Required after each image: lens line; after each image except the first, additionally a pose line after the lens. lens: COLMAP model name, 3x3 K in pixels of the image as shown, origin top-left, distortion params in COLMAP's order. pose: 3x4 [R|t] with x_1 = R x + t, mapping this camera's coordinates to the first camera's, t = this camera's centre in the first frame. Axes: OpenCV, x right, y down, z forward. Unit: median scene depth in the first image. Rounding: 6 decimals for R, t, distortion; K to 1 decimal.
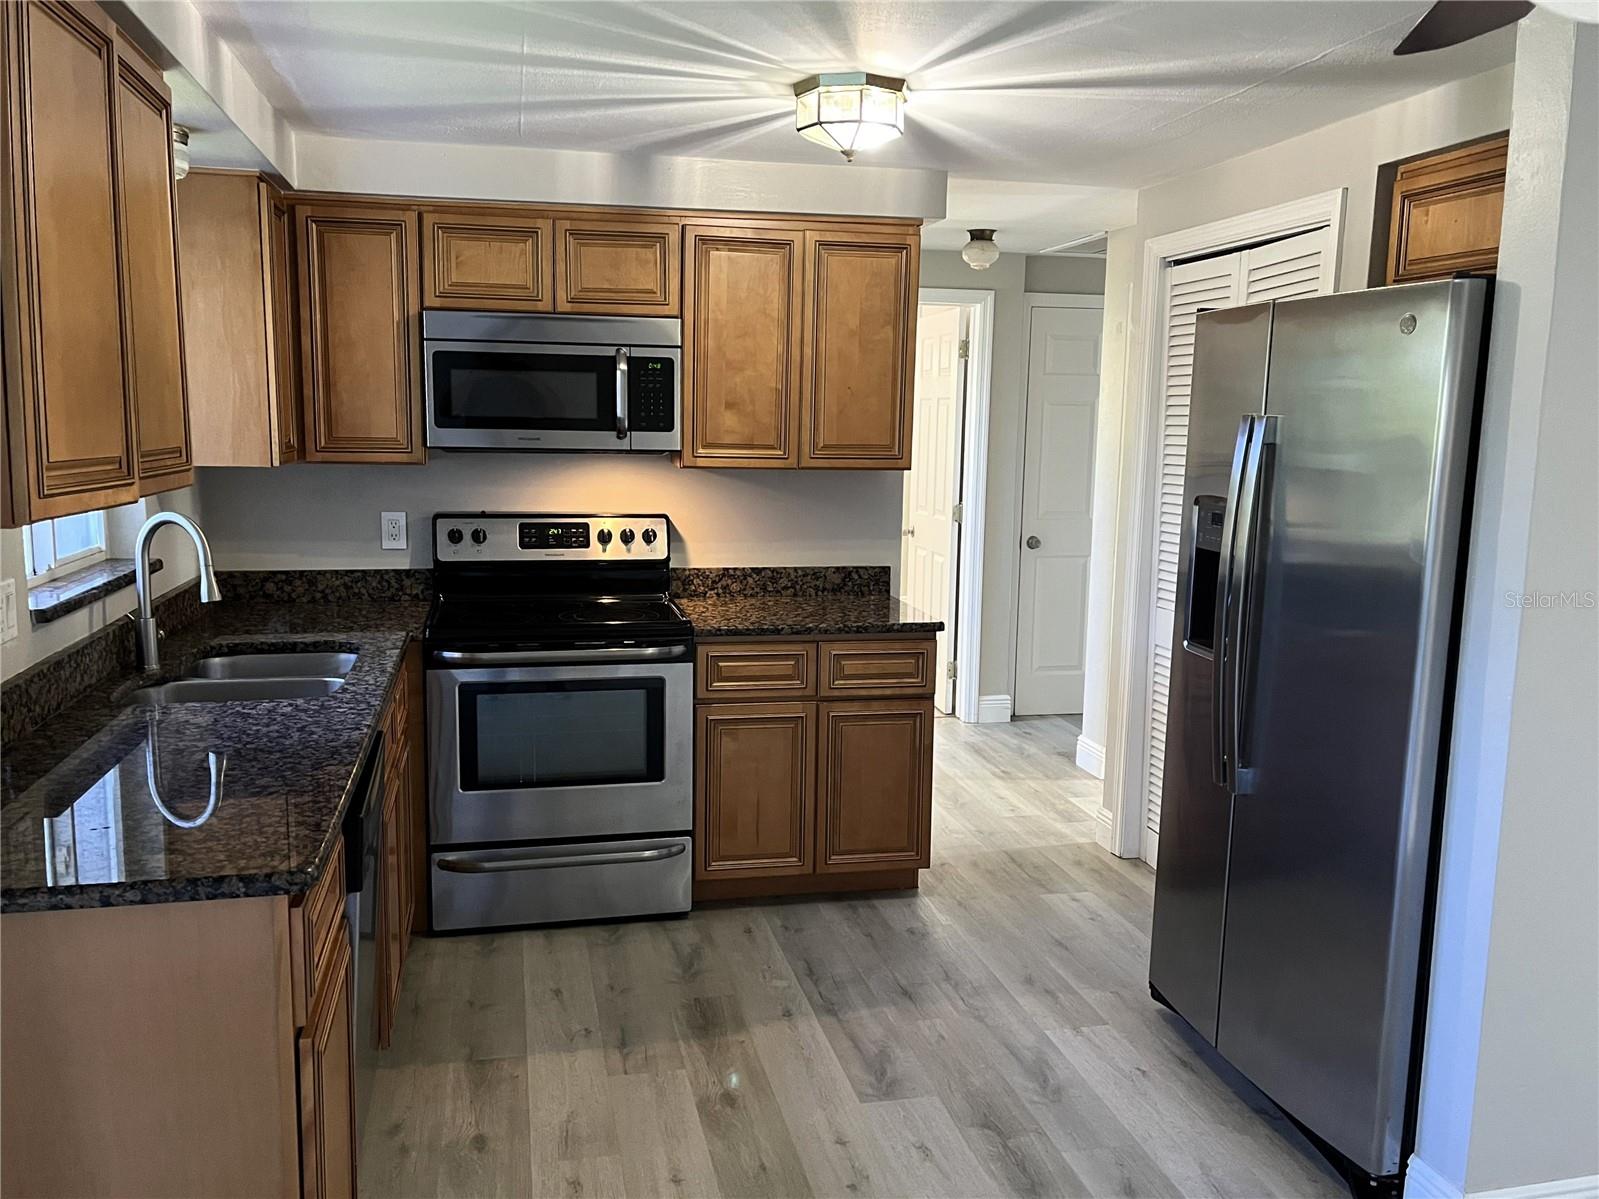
lens RADIAL K [[1323.7, 0, 799.5], [0, 1323.7, 609.9], [0, 0, 1]] dist [0.064549, -0.003751]
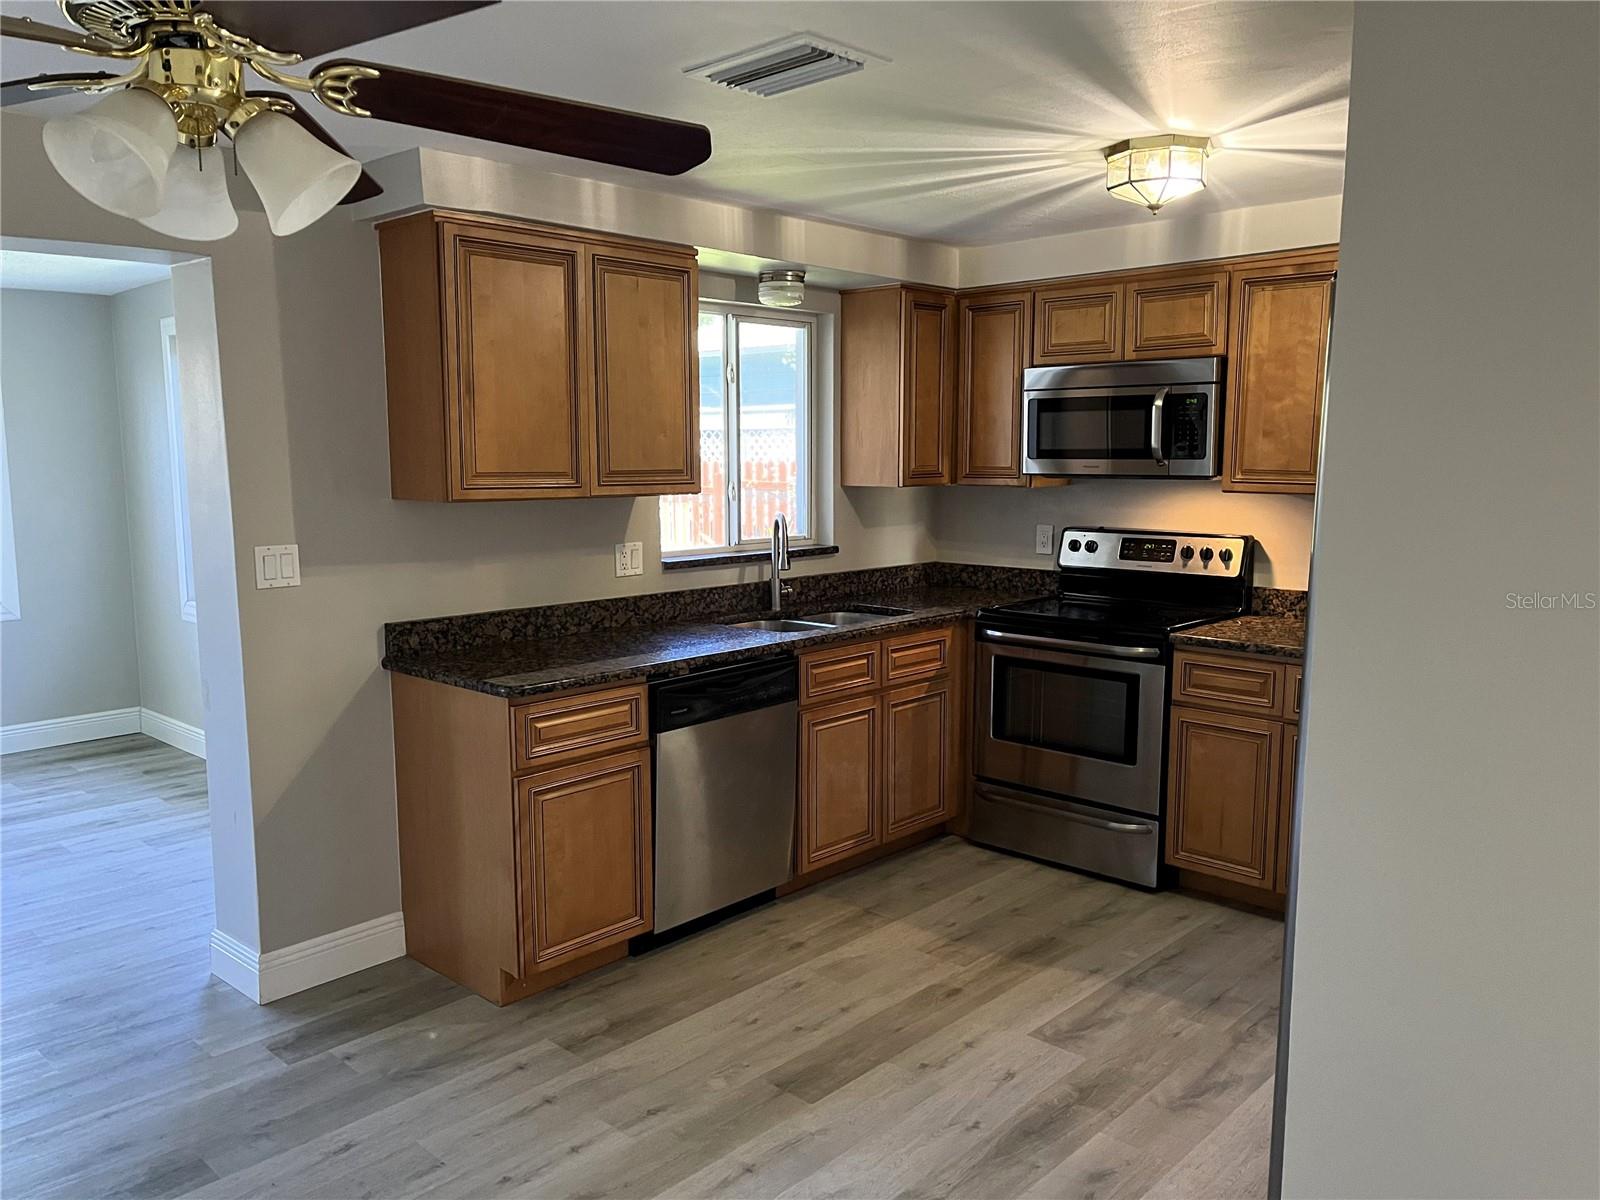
lens RADIAL K [[1219.0, 0, 802.2], [0, 1219.0, 620.2], [0, 0, 1]] dist [0.078720, -0.098126]
pose [[0.564794, 0.100948, -0.819034, 0.578828], [-0.107756, 0.993014, 0.048084, -0.014921], [0.818166, 0.061098, 0.571726, 0.152592]]
